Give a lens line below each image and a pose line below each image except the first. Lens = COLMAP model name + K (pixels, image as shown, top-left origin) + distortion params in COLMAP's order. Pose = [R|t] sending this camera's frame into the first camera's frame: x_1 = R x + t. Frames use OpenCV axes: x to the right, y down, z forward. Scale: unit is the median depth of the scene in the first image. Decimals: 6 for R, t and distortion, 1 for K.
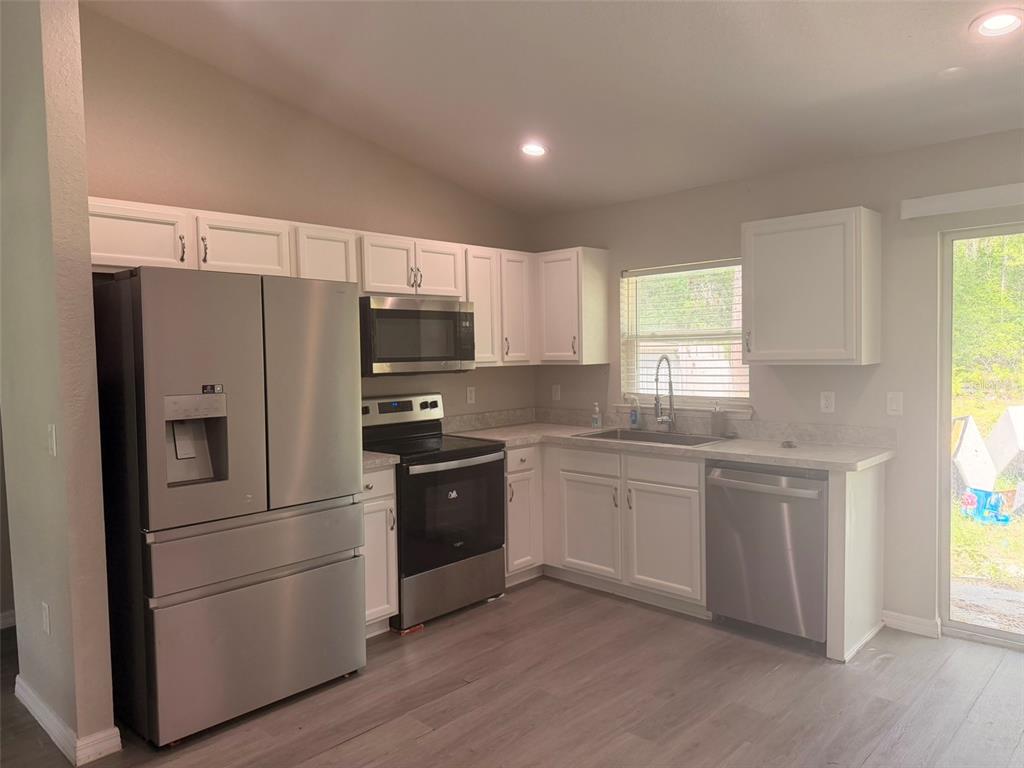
lens RADIAL K [[711.0, 0, 512.0], [0, 711.0, 384.0], [0, 0, 1]] dist [0.075282, -0.004672]
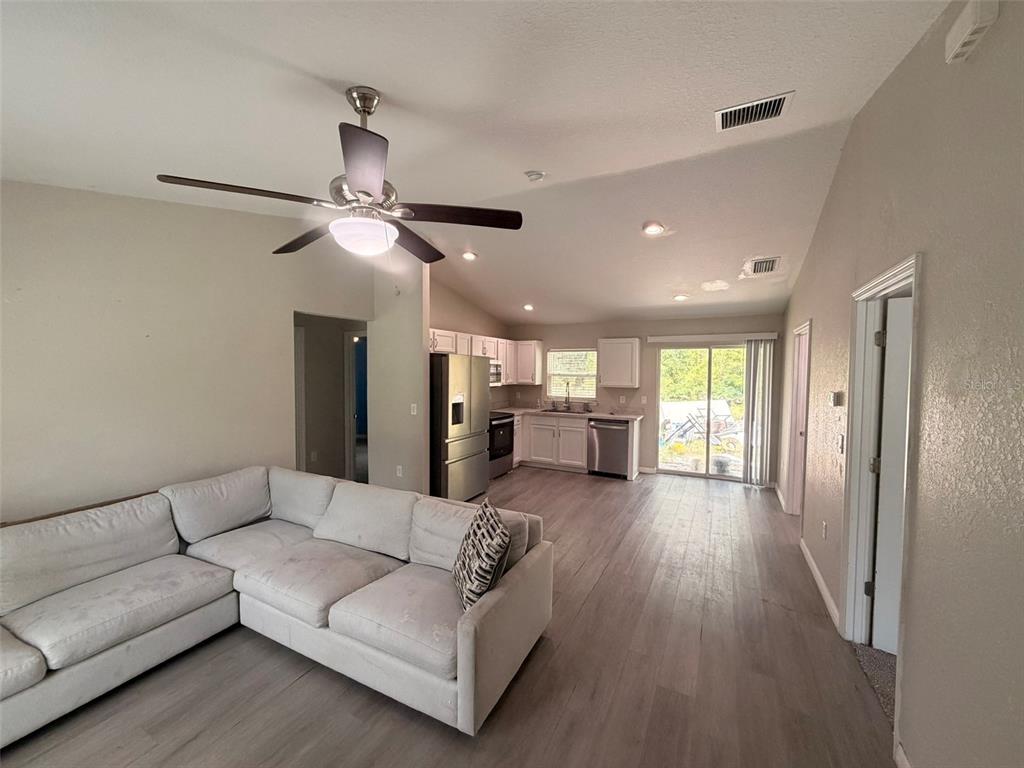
lens RADIAL K [[408.4, 0, 511.6], [0, 408.4, 389.0], [0, 0, 1]] dist [0.087114, 0.000004]
pose [[0.958083, 0.014026, 0.286146, -0.464454], [-0.012822, 0.999899, -0.006081, -0.001545], [-0.286202, 0.002157, 0.958167, -0.473095]]
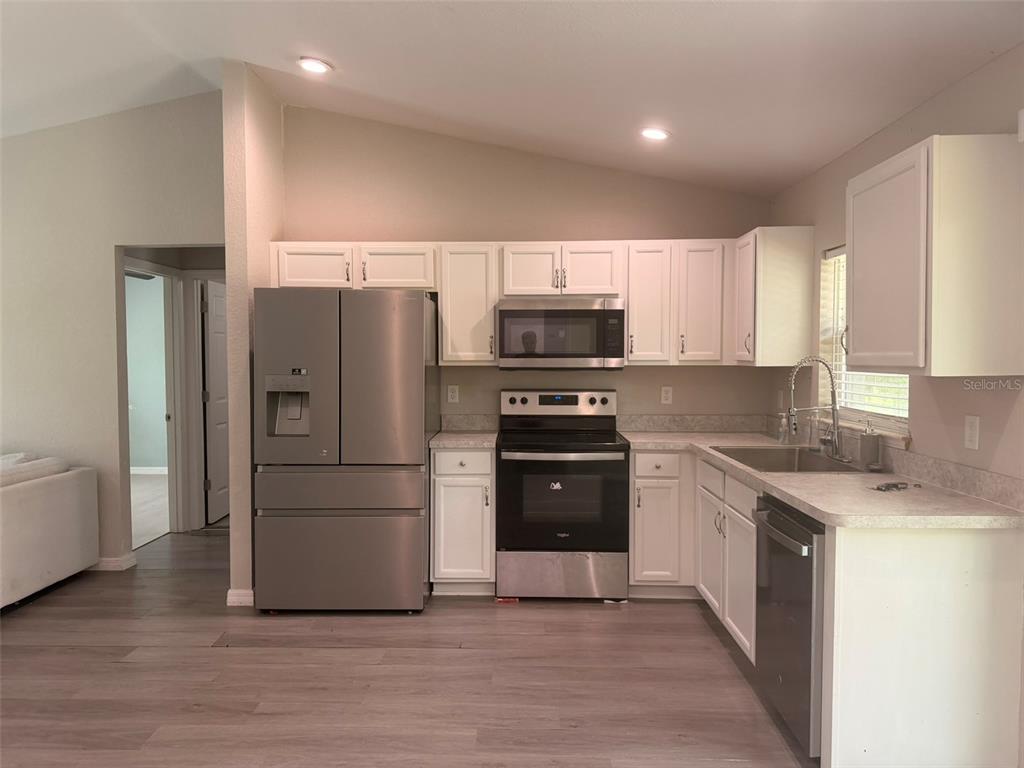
lens RADIAL K [[711.0, 0, 512.0], [0, 711.0, 384.0], [0, 0, 1]] dist [0.075282, -0.004672]
pose [[0.675472, 0.048293, -0.735802, 0.593282], [-0.046872, 0.998647, 0.022515, -0.013265], [0.735894, 0.019280, 0.676822, 0.229708]]
